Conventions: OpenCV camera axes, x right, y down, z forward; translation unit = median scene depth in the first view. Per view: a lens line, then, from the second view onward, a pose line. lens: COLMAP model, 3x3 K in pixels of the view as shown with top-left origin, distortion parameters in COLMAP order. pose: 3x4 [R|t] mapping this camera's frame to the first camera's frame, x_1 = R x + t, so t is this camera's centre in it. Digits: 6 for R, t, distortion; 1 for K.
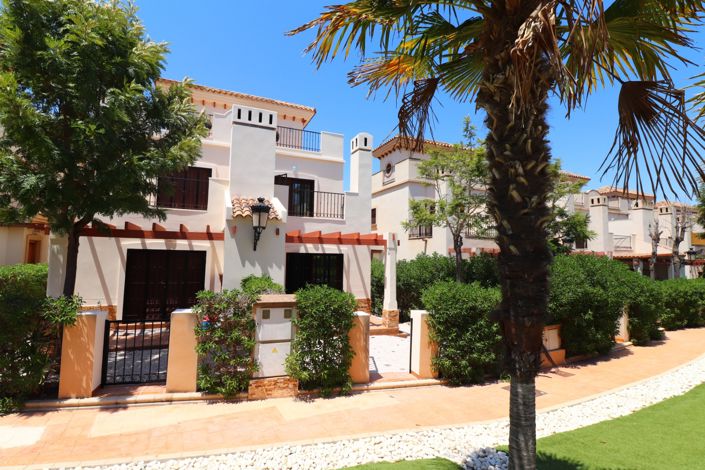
lens RADIAL K [[331.5, 0, 366.6], [0, 331.5, 233.2], [0, 0, 1]] dist [-0.008350, -0.002651]
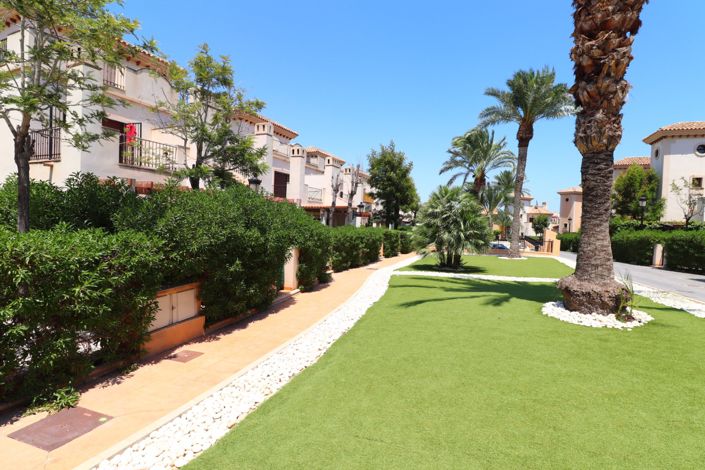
lens RADIAL K [[331.5, 0, 353.5], [0, 331.5, 234.3], [0, 0, 1]] dist [-0.008350, -0.002651]
pose [[0.736879, -0.018011, 0.675785, 0.282213], [-0.077102, 0.990883, 0.110482, 0.058534], [-0.671613, -0.133516, 0.728772, 0.226163]]
